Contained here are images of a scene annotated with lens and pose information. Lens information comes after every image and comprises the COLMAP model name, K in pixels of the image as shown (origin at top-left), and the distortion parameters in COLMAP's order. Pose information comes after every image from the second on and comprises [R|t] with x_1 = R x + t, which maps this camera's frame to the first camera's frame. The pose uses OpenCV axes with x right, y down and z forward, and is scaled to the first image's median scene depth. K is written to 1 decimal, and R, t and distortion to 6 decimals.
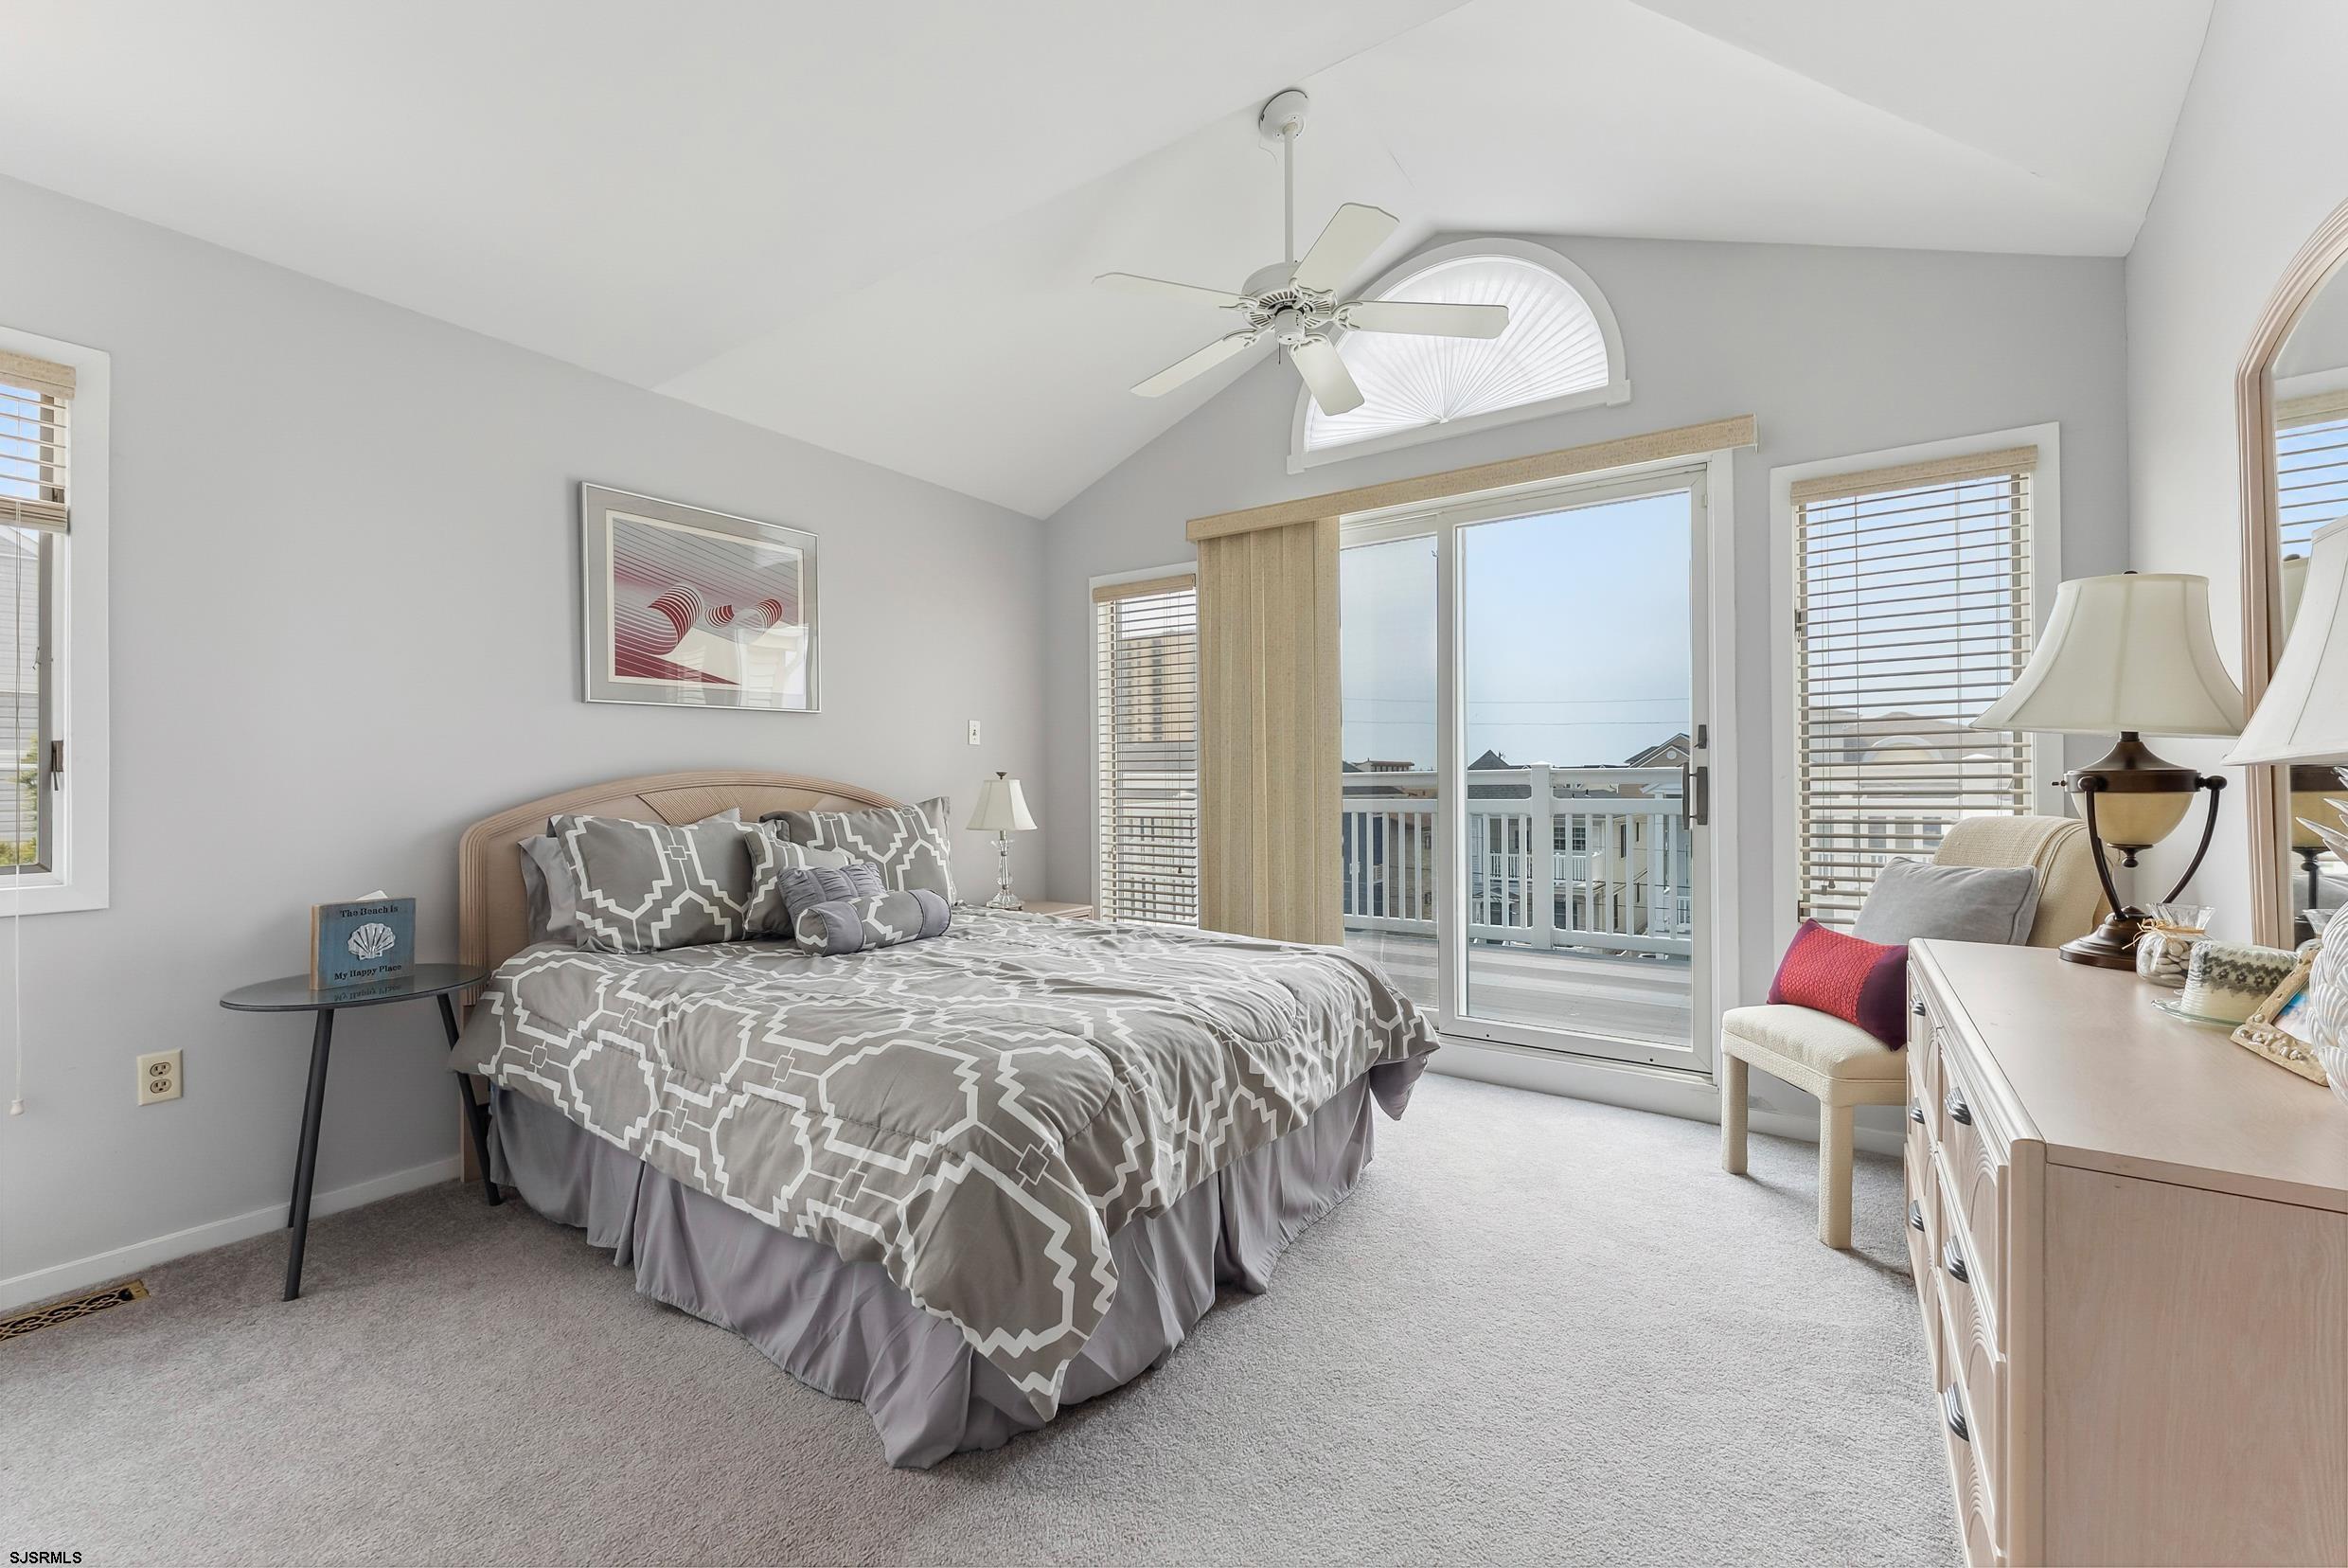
lens RADIAL K [[943.5, 0, 1168.3], [0, 943.5, 783.9], [0, 0, 1]] dist [-0.002527, 0.000249]
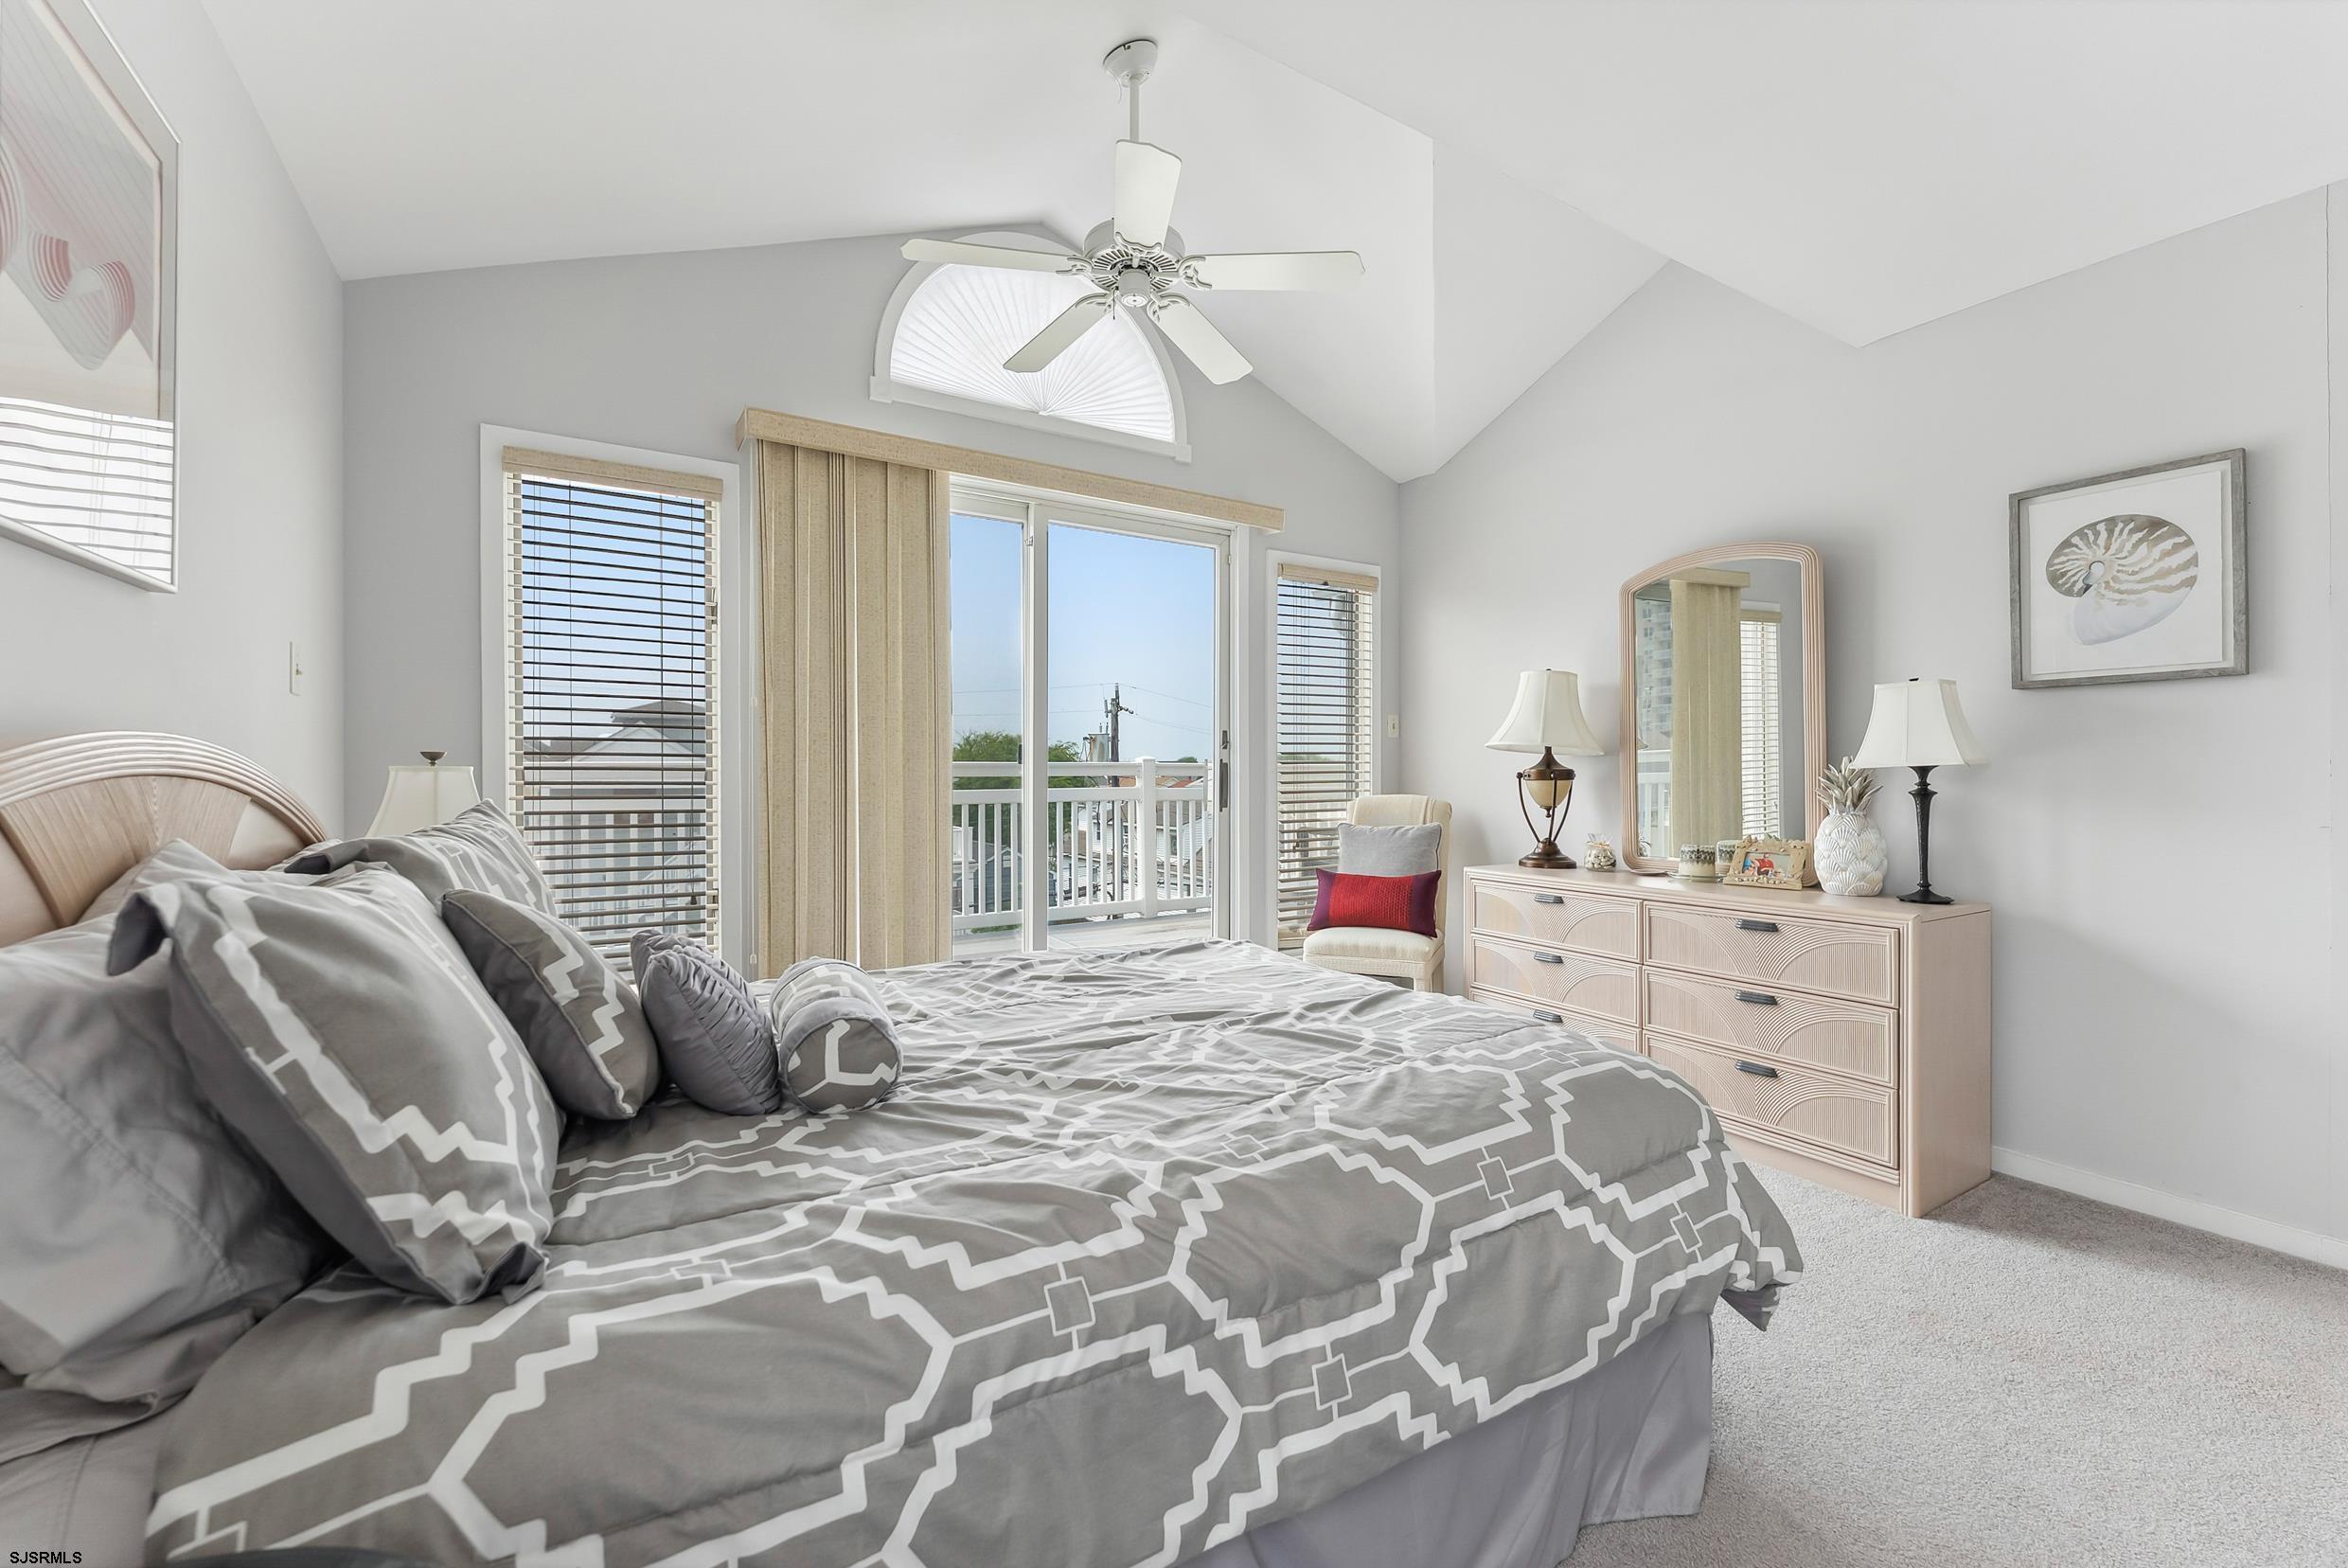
lens RADIAL K [[943.5, 0, 1168.3], [0, 943.5, 783.9], [0, 0, 1]] dist [-0.002527, 0.000249]
pose [[0.403401, -0.003807, 0.915015, -0.628709], [-0.001858, 0.999986, 0.004979, 0.003908], [-0.915021, -0.003709, 0.403388, 0.517385]]
